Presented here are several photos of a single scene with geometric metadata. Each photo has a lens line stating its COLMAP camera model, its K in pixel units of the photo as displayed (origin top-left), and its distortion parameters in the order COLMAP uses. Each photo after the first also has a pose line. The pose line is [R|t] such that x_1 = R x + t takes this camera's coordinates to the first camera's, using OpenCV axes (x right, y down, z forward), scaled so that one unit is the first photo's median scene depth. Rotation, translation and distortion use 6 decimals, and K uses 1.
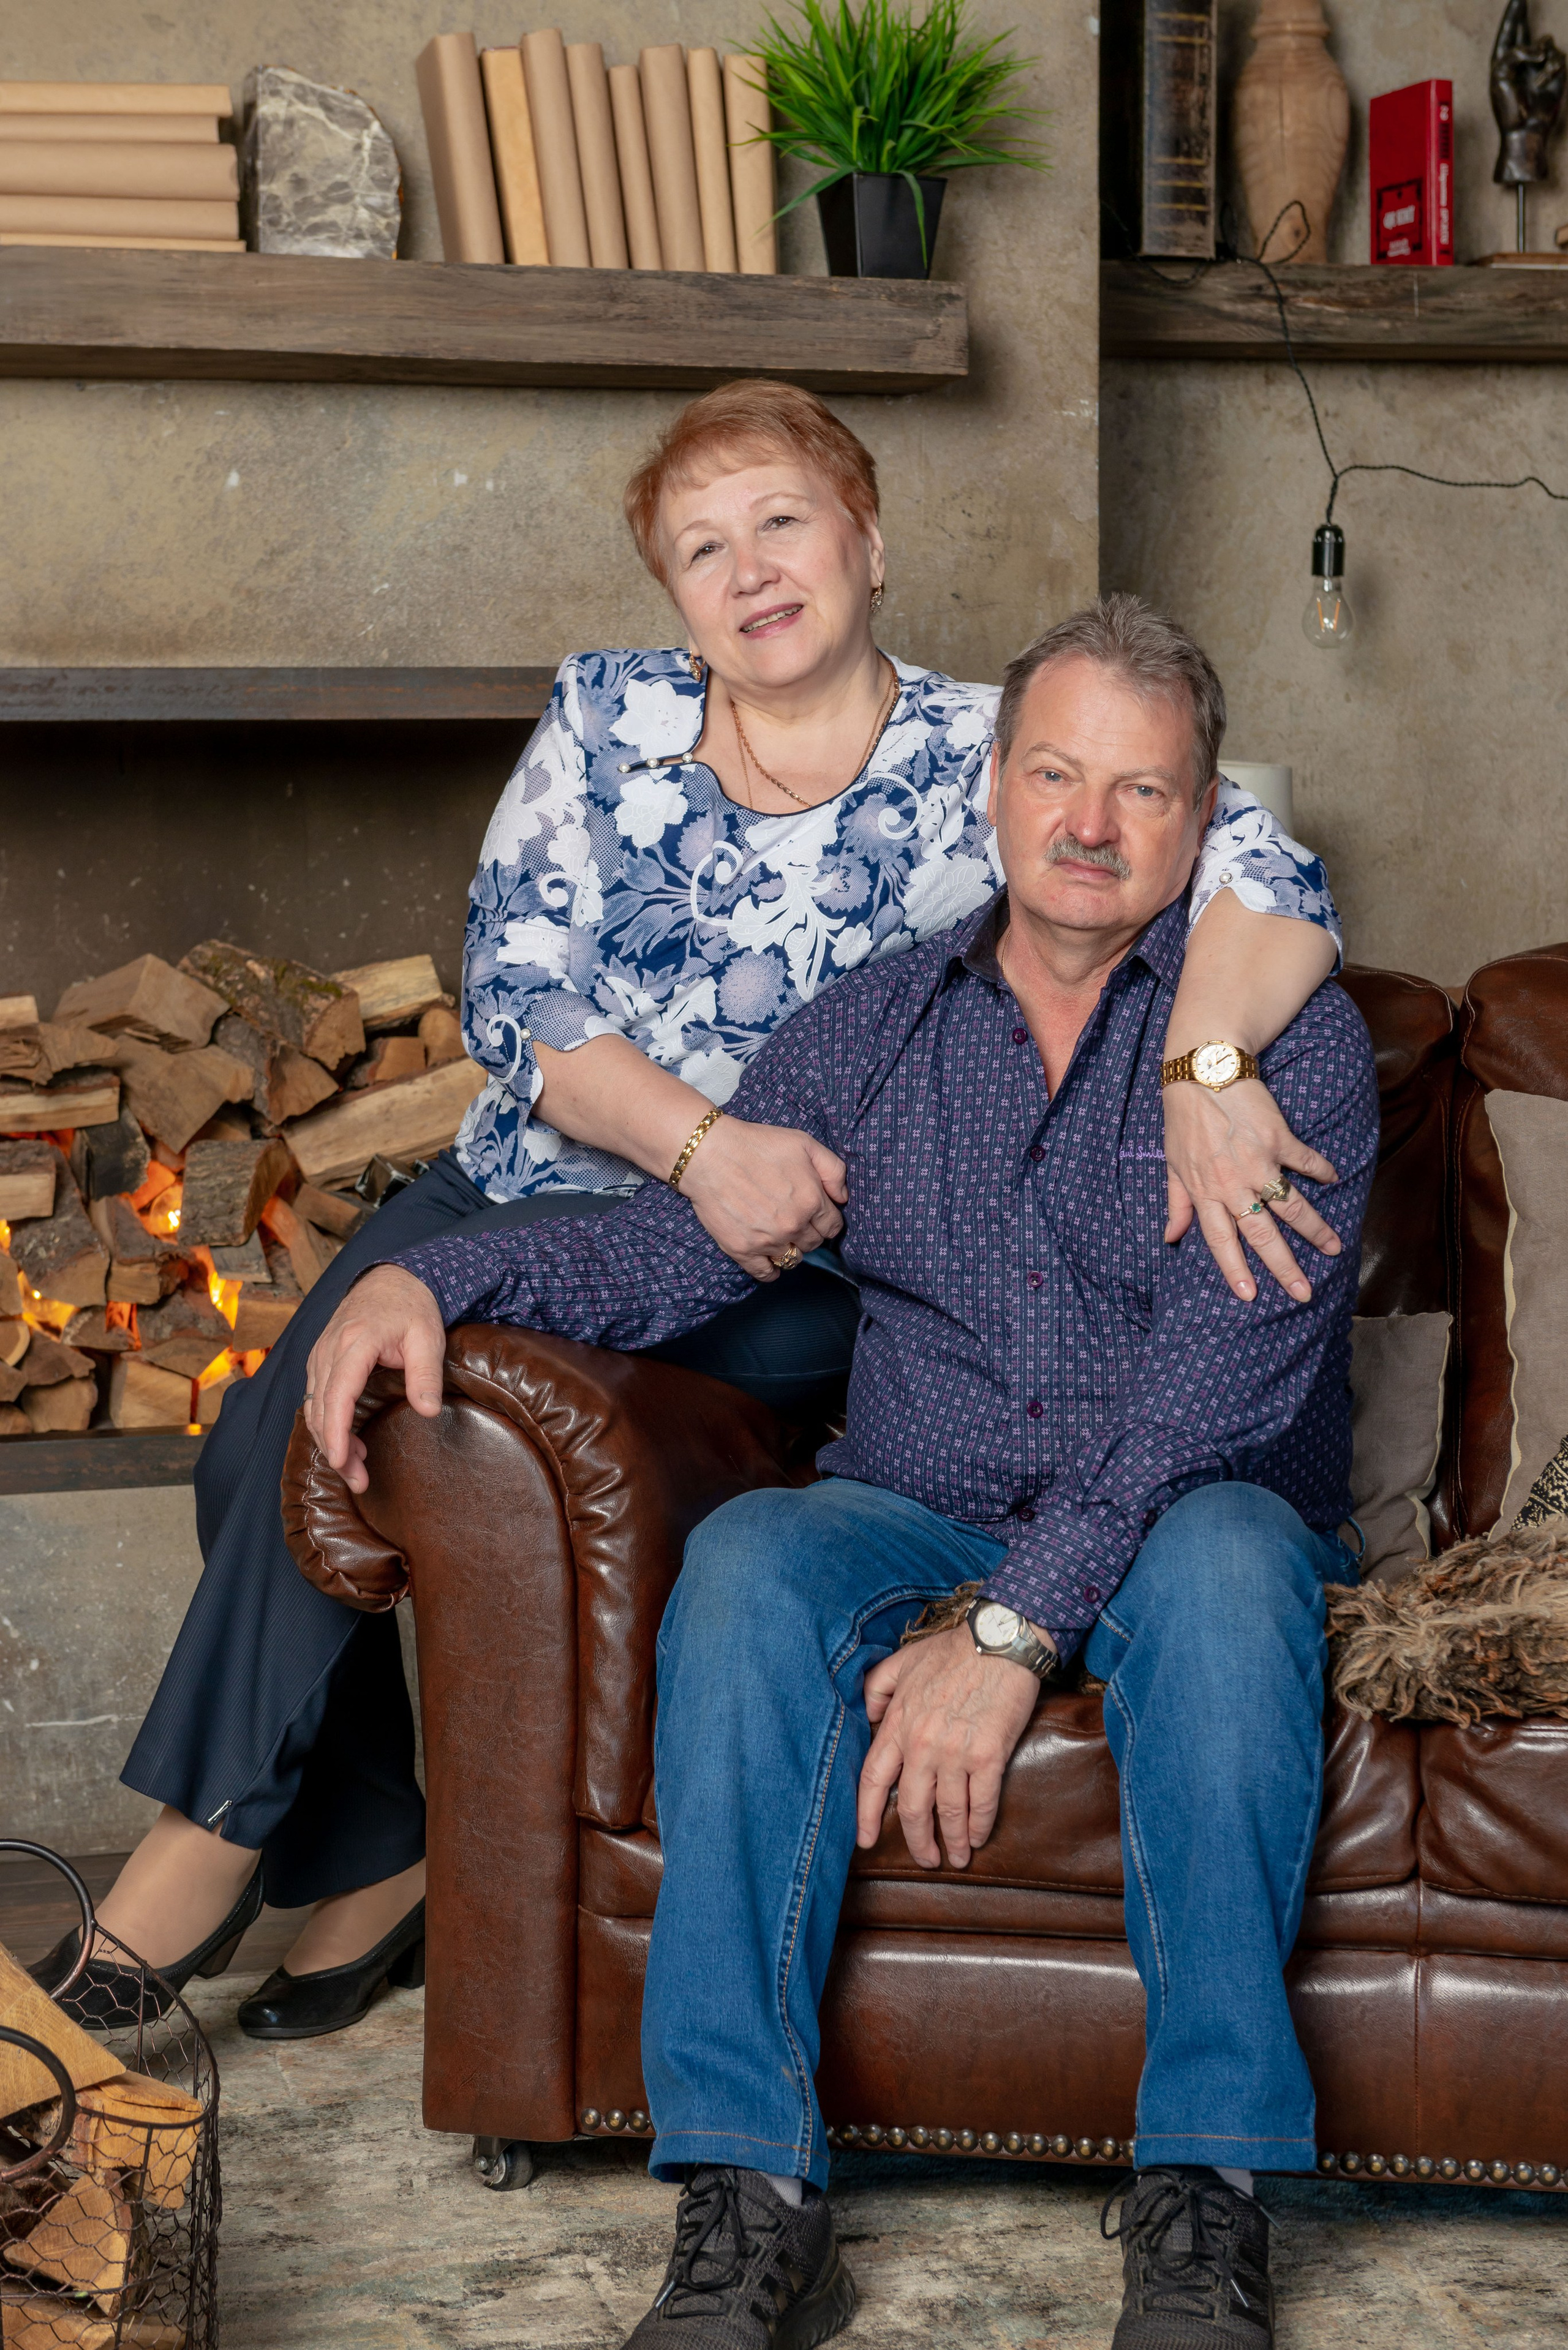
lens RADIAL K [[4036.3, 0, 784.0], [0, 4036.3, 1175.0], [0, 0, 1]] dist [0.022480, -0.105592]
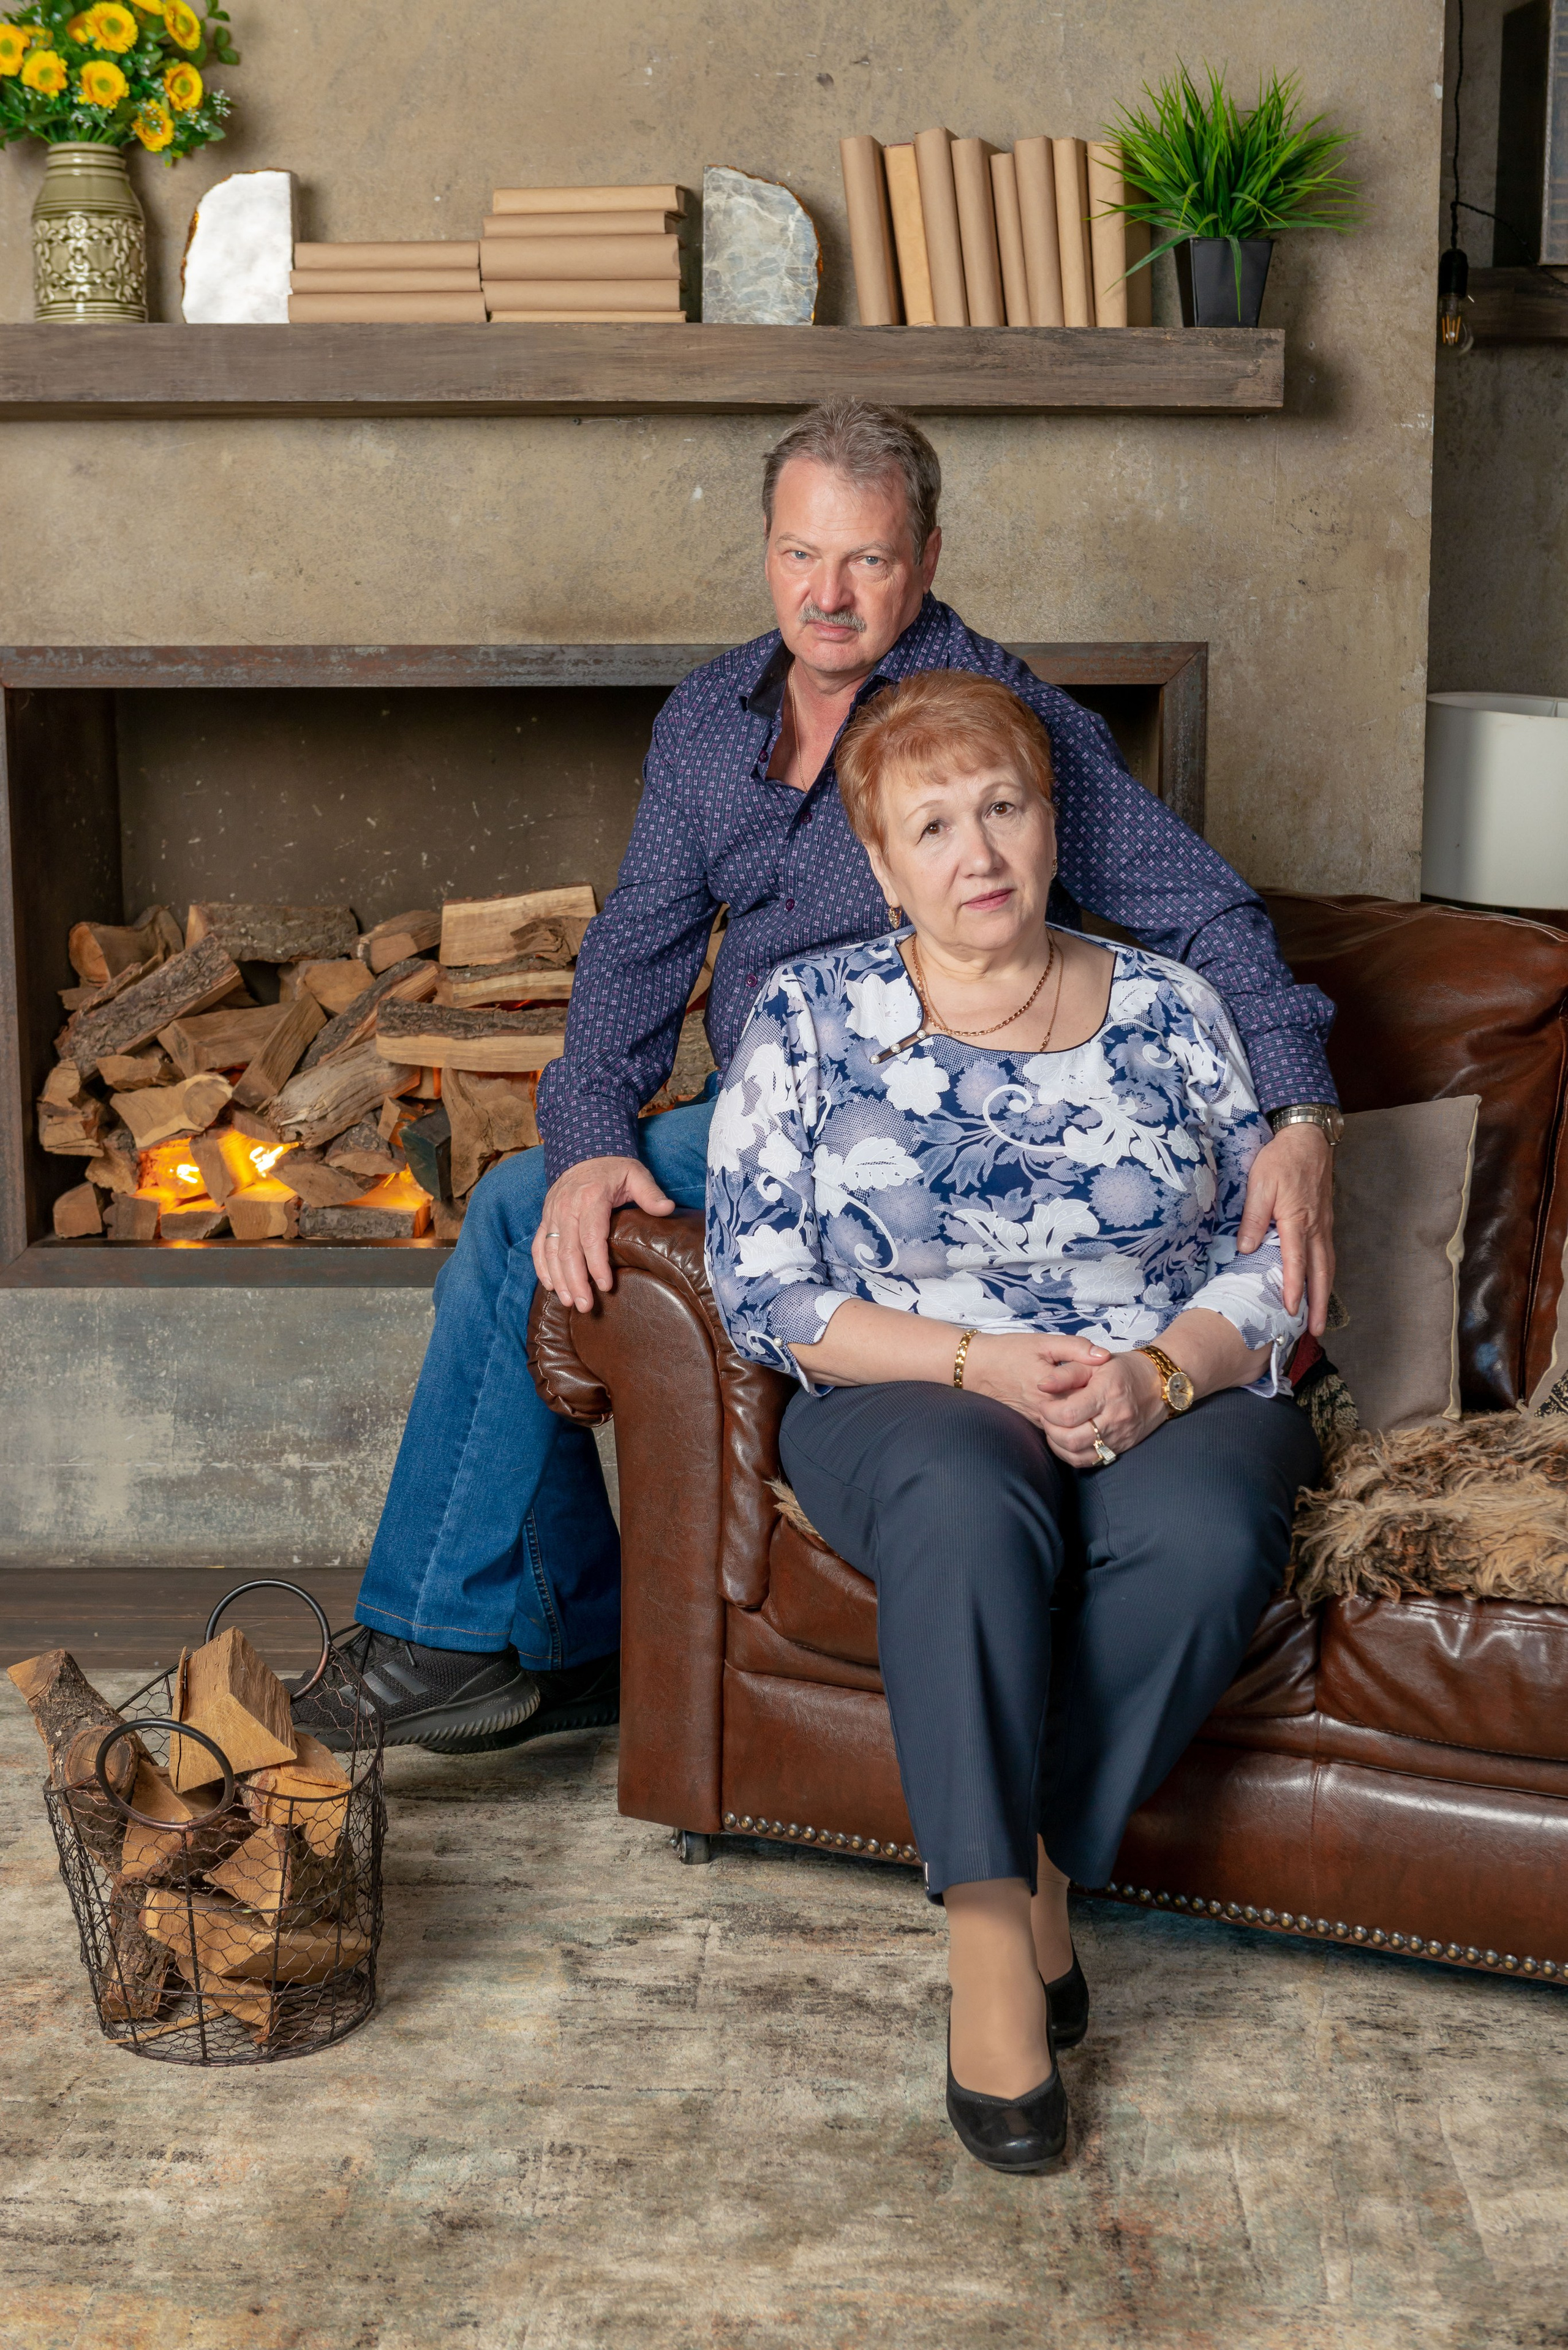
lens RADIAL K [[3716.8, 0, 785.5], [0, 3716.8, 1161.6], [0, 0, 1]] dist [0.025947, -0.108357]
pose [[0.957321, 0.053562, -0.284019, 0.220162], [-0.031928, 0.996262, 0.080263, -0.057273], [0.287256, -0.067769, 0.955453, -0.103327]]
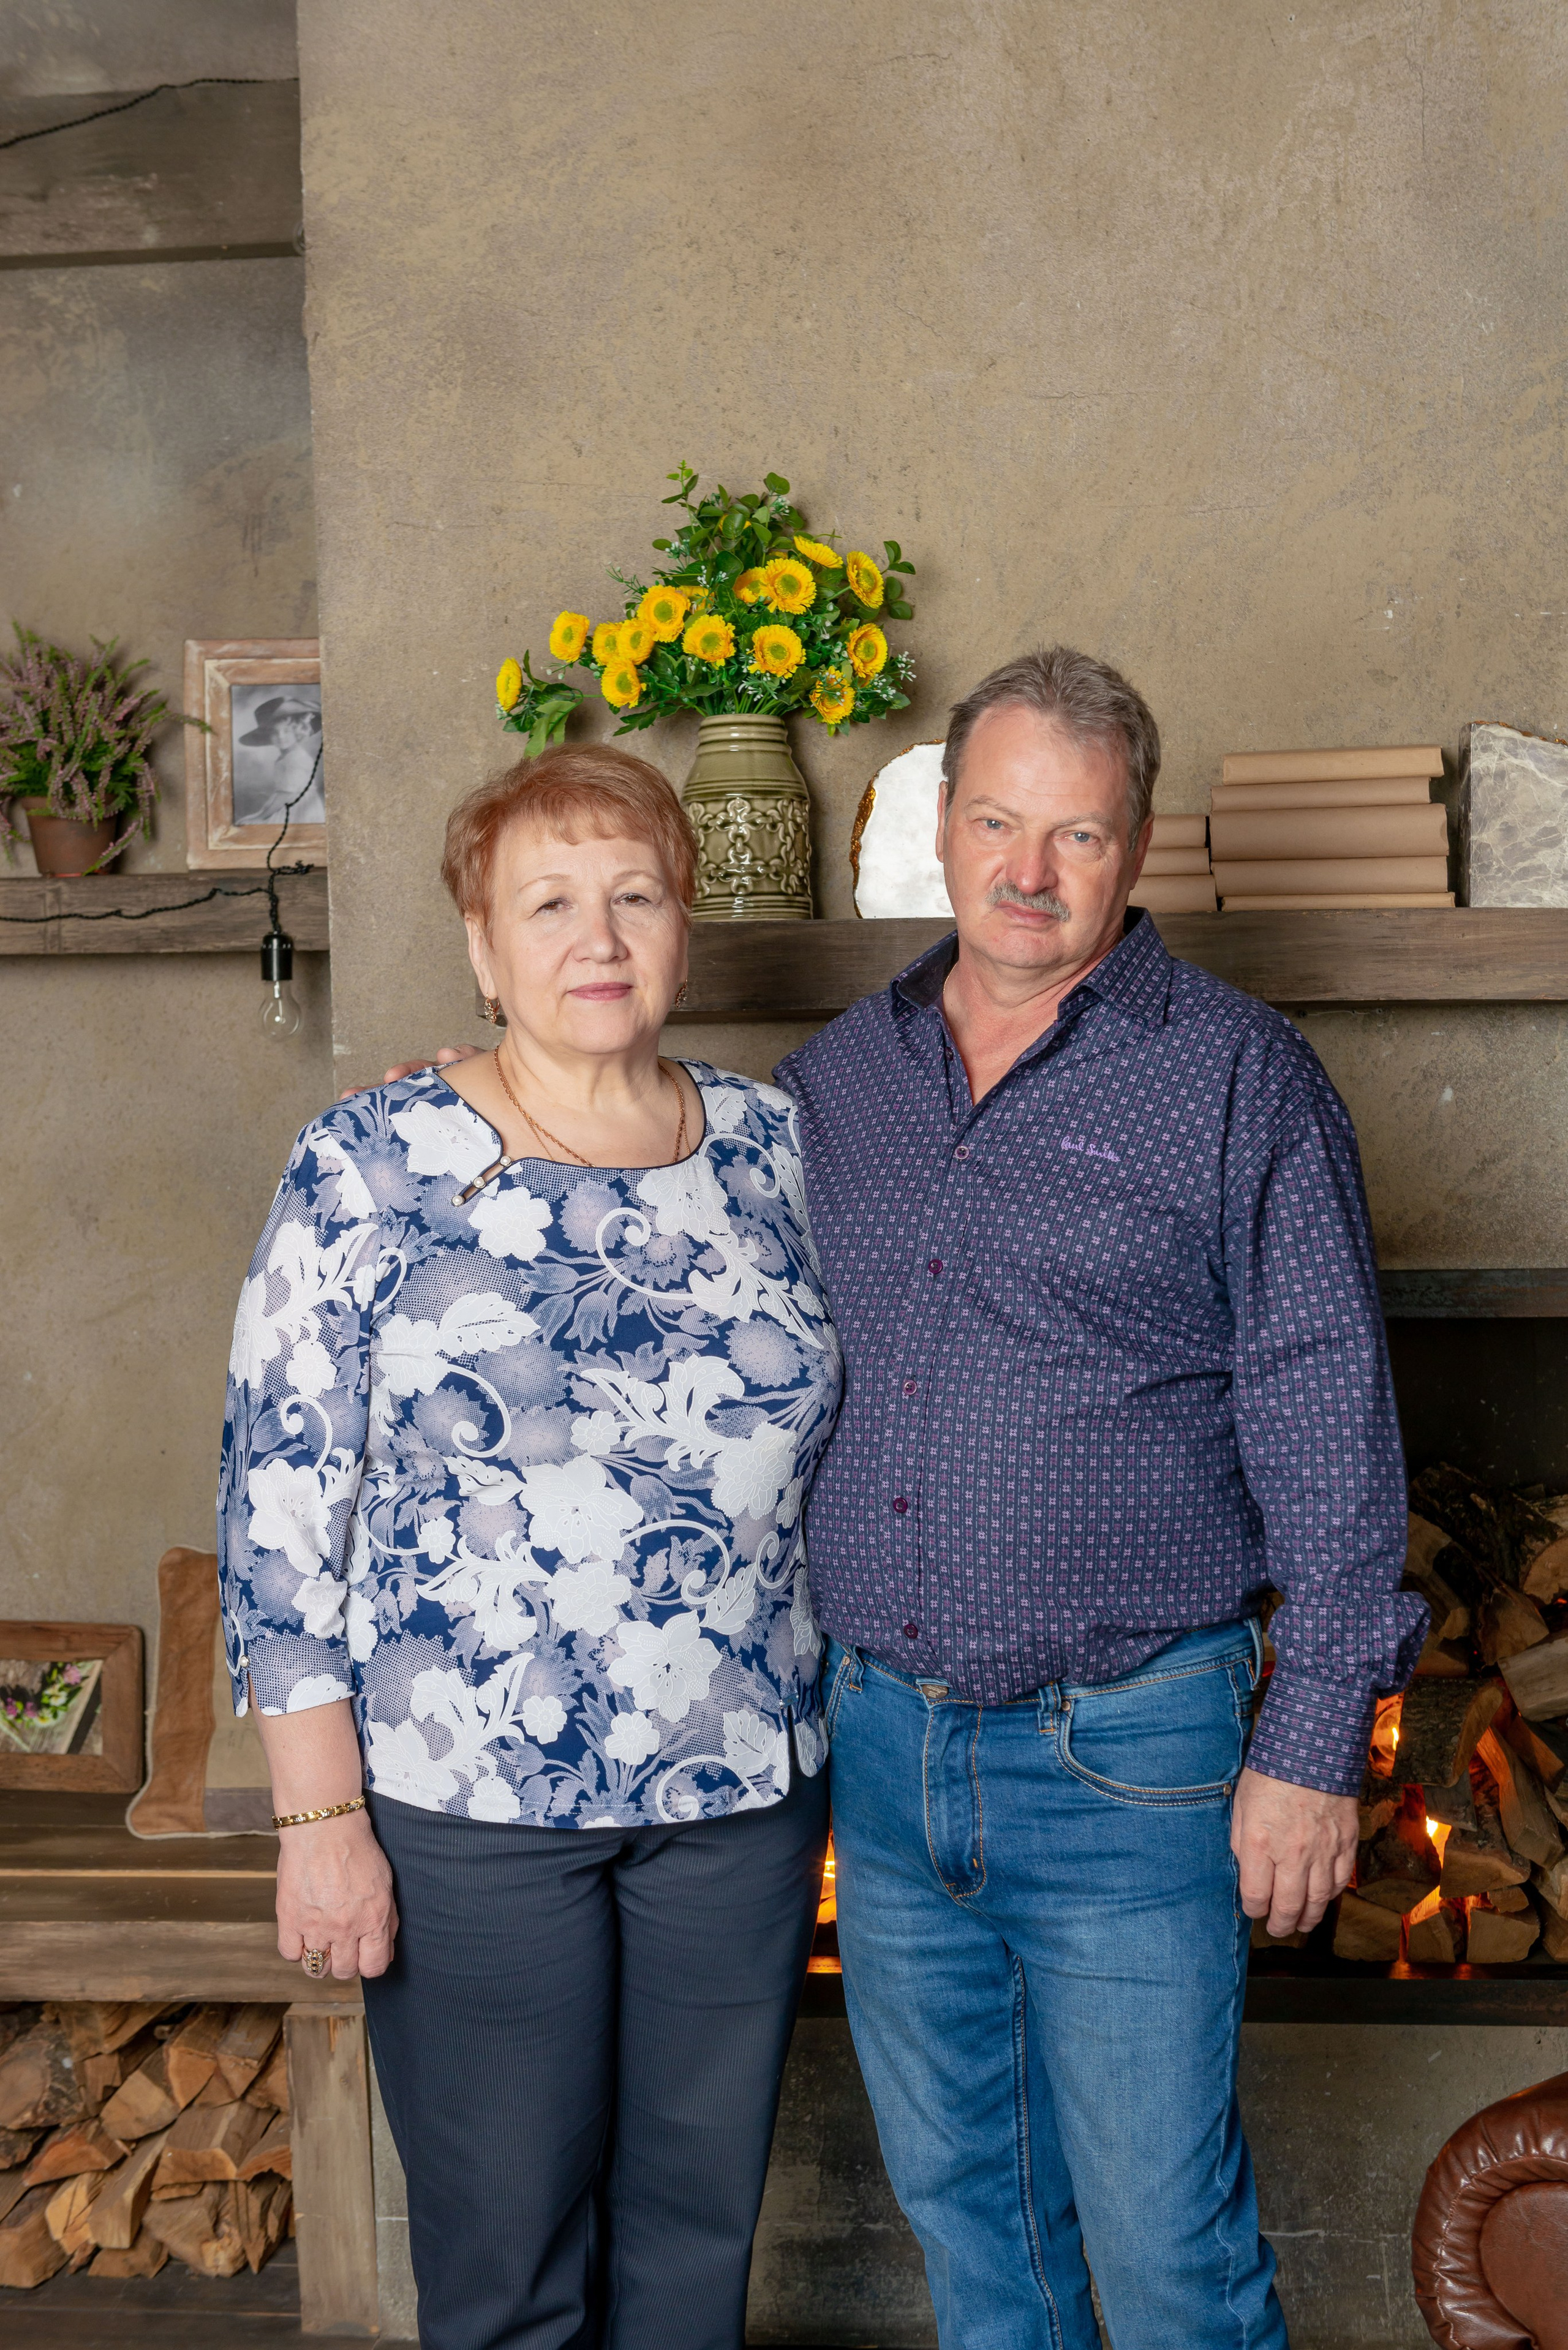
lens RADIAL K [[3343.0, 0, 784.0], [0, 3343.0, 1175.0], [0, 0, 1]] dist [-0.012541, 0.118768]
pose [[0.931336, 0.013030, -0.363928, 0.021120], [-0.019595, 0.999705, -0.014352, -0.130283], [0.363634, 0.020498, 0.931317, 0.111405]]
